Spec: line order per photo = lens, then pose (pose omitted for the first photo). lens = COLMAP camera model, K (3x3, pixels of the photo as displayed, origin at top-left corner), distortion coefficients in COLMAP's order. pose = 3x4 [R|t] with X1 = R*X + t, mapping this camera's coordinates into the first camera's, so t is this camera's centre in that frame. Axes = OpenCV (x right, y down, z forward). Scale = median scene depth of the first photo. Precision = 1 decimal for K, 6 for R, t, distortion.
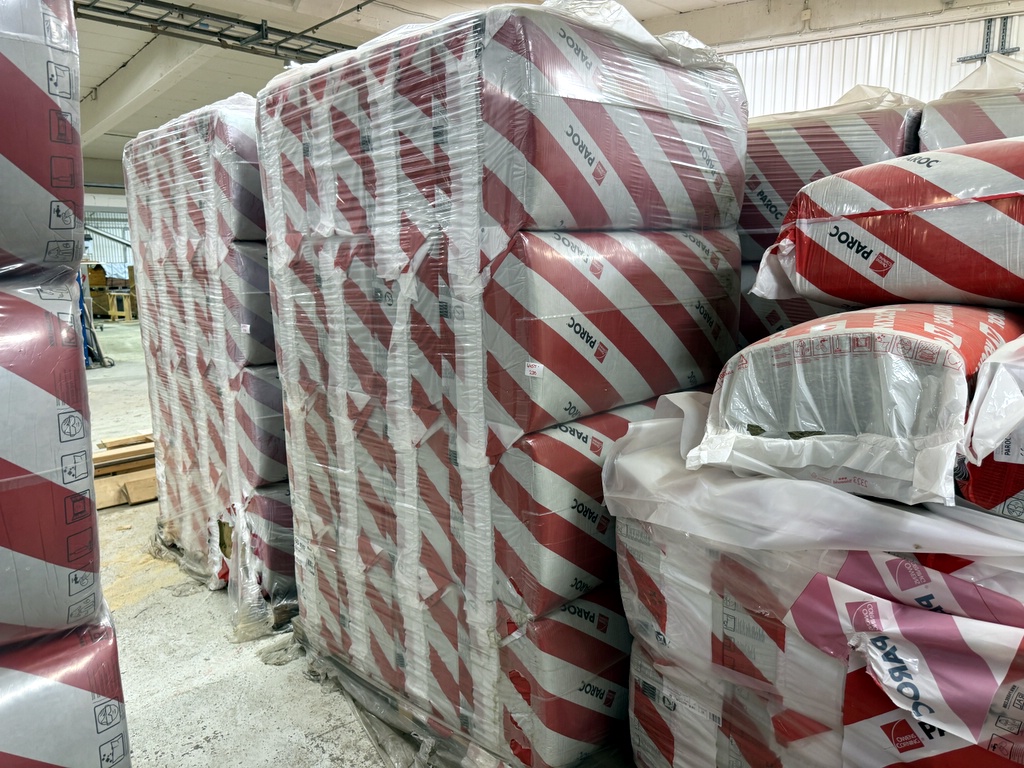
lens RADIAL K [[725.3, 0, 512.5], [0, 725.3, 386.4], [0, 0, 1]] dist [0.021025, -0.016733]
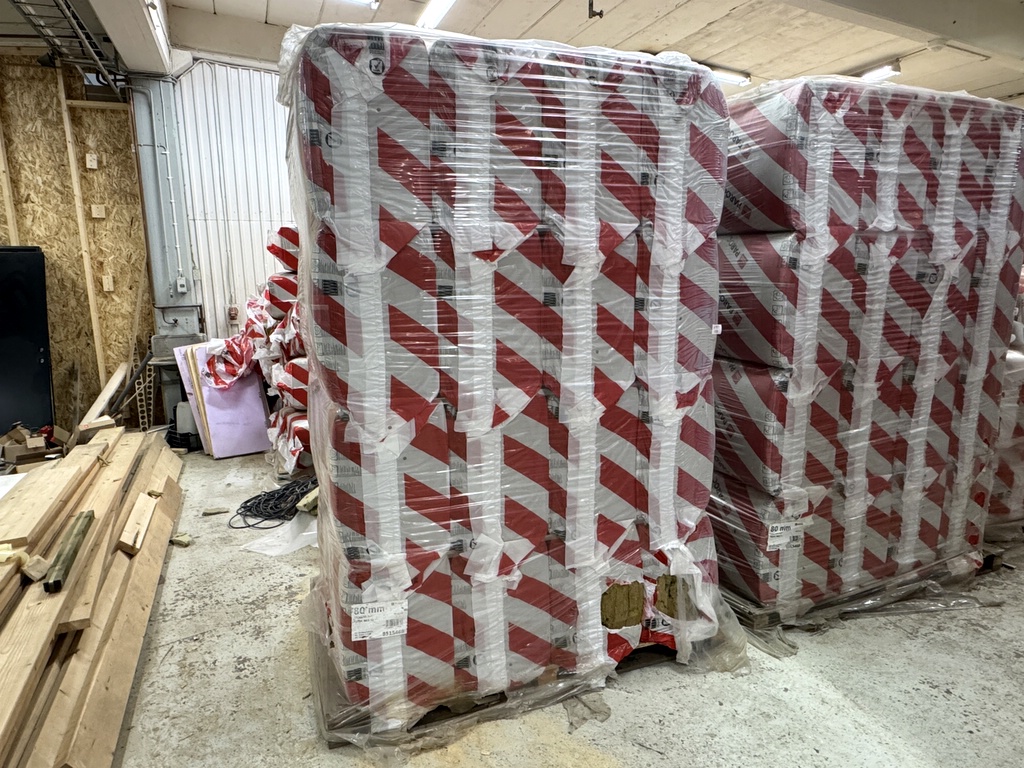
lens RADIAL K [[652.0, 0, 512.8], [0, 652.0, 380.2], [0, 0, 1]] dist [-0.018875, 0.002589]
pose [[0.391652, -0.163899, 0.905398, -1.584213], [0.170952, 0.979836, 0.103425, -0.190277], [-0.904093, 0.114273, 0.411774, 1.207250]]
